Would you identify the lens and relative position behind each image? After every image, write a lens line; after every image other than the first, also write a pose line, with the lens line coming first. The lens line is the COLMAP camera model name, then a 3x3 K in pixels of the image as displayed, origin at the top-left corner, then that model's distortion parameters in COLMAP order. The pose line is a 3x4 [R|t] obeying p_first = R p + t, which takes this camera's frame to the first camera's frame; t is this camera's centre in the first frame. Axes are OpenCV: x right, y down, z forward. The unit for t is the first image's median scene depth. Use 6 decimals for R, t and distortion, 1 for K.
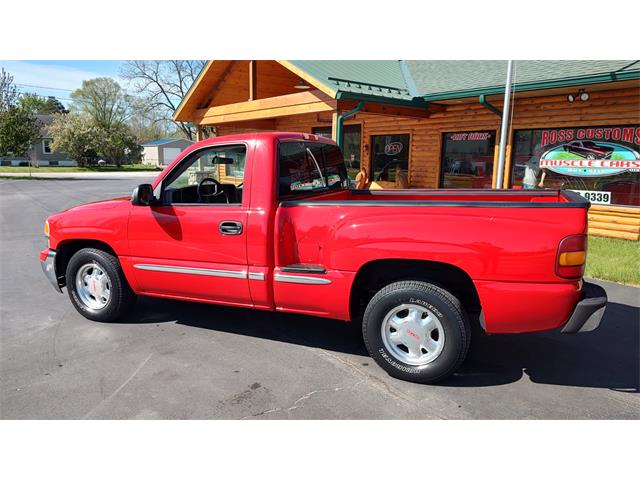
lens RADIAL K [[457.9, 0, 319.6], [0, 457.9, 238.4], [0, 0, 1]] dist [0.003396, -0.005358]
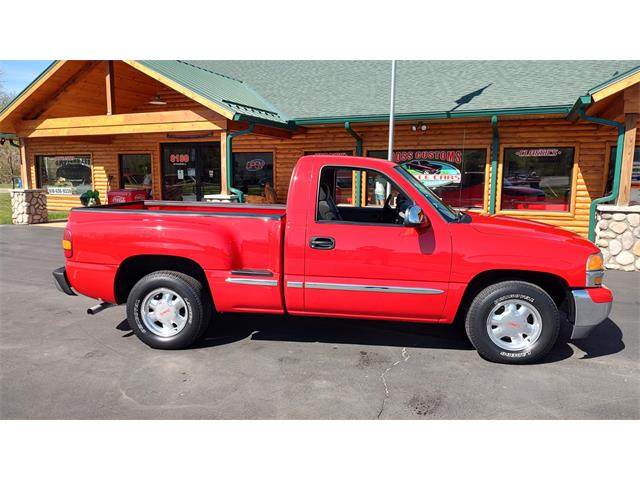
lens RADIAL K [[458.9, 0, 320.6], [0, 458.9, 238.7], [0, 0, 1]] dist [0.005015, -0.008673]
pose [[0.892536, -0.070524, 0.445428, -0.266594], [0.083499, 0.996462, -0.009545, 0.000400], [-0.443179, 0.045711, 0.895267, -0.041628]]
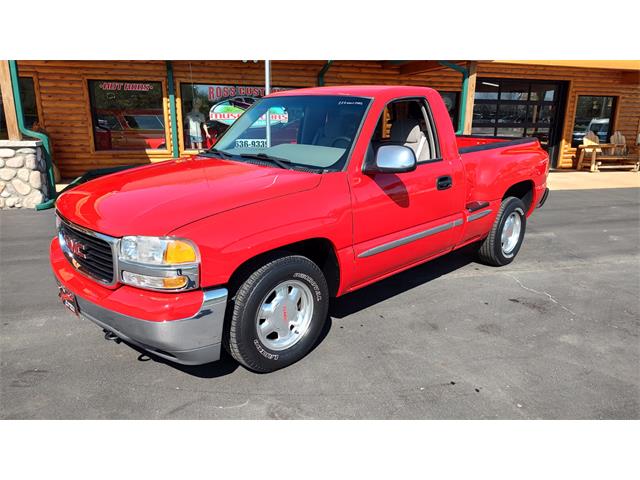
lens RADIAL K [[458.3, 0, 322.9], [0, 458.3, 240.9], [0, 0, 1]] dist [0.007008, -0.004421]
pose [[0.394627, -0.244090, 0.885827, -0.467057], [0.150491, 0.968221, 0.199752, -0.053610], [-0.906434, 0.054481, 0.418819, 0.311651]]
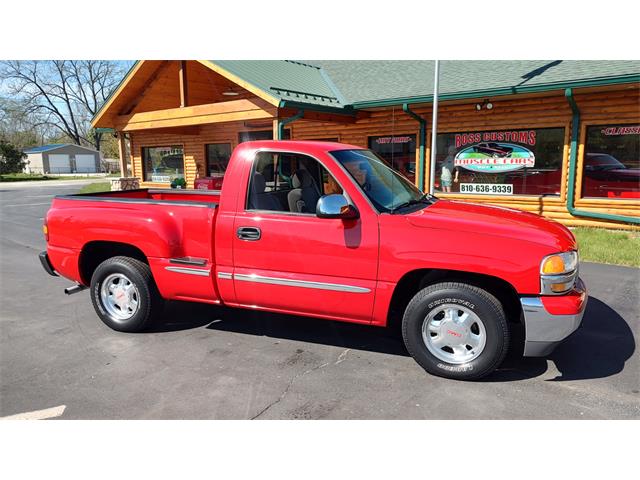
lens RADIAL K [[460.6, 0, 322.0], [0, 460.6, 236.2], [0, 0, 1]] dist [0.004592, -0.006593]
pose [[0.975931, -0.058640, 0.210046, -0.106392], [0.060792, 0.998143, -0.003799, 0.008031], [-0.209433, 0.016476, 0.977684, -0.071806]]
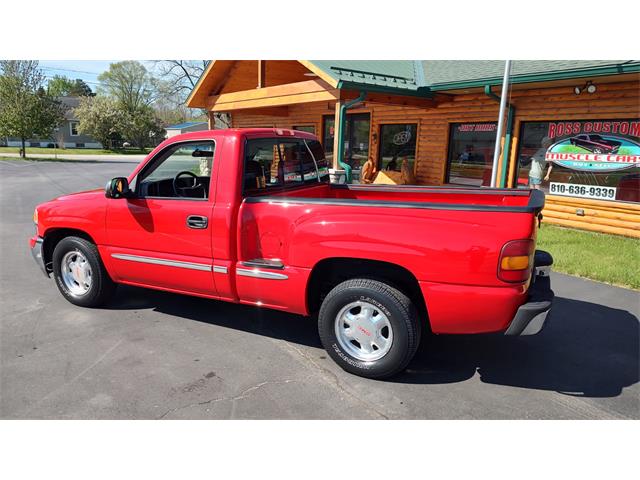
lens RADIAL K [[457.9, 0, 319.6], [0, 457.9, 238.4], [0, 0, 1]] dist [0.003396, -0.005358]
pose [[0.998554, 0.024032, -0.048084, 0.049967], [-0.022503, 0.999232, 0.032087, -0.009408], [0.048818, -0.030959, 0.998328, -0.006891]]
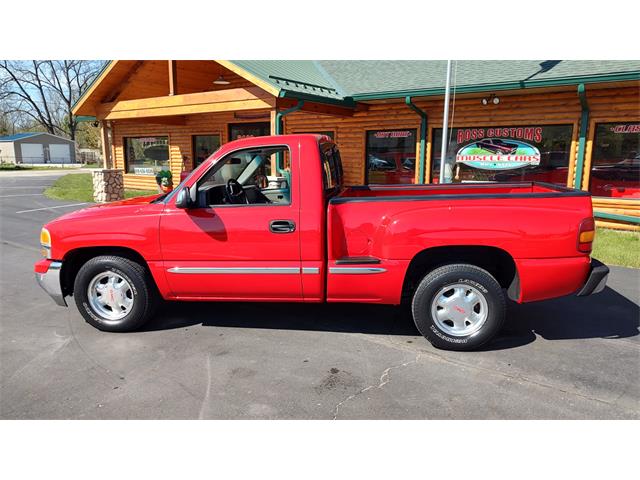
lens RADIAL K [[456.7, 0, 322.4], [0, 456.7, 241.6], [0, 0, 1]] dist [0.008305, -0.007488]
pose [[0.965367, -0.056768, 0.254644, -0.140664], [0.052348, 0.998338, 0.024109, -0.003371], [-0.255589, -0.009944, 0.966734, -0.010592]]
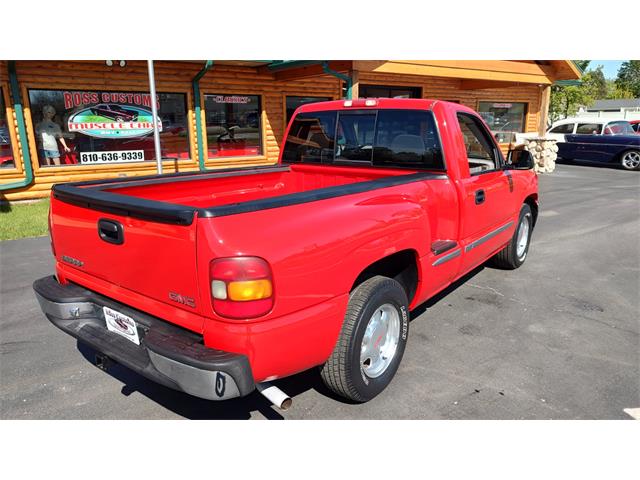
lens RADIAL K [[463.0, 0, 324.3], [0, 463.0, 239.4], [0, 0, 1]] dist [0.005046, -0.004308]
pose [[0.070990, -0.259955, 0.963008, -0.473746], [0.177505, 0.953326, 0.244256, -0.082742], [-0.981556, 0.153599, 0.113820, 0.410277]]
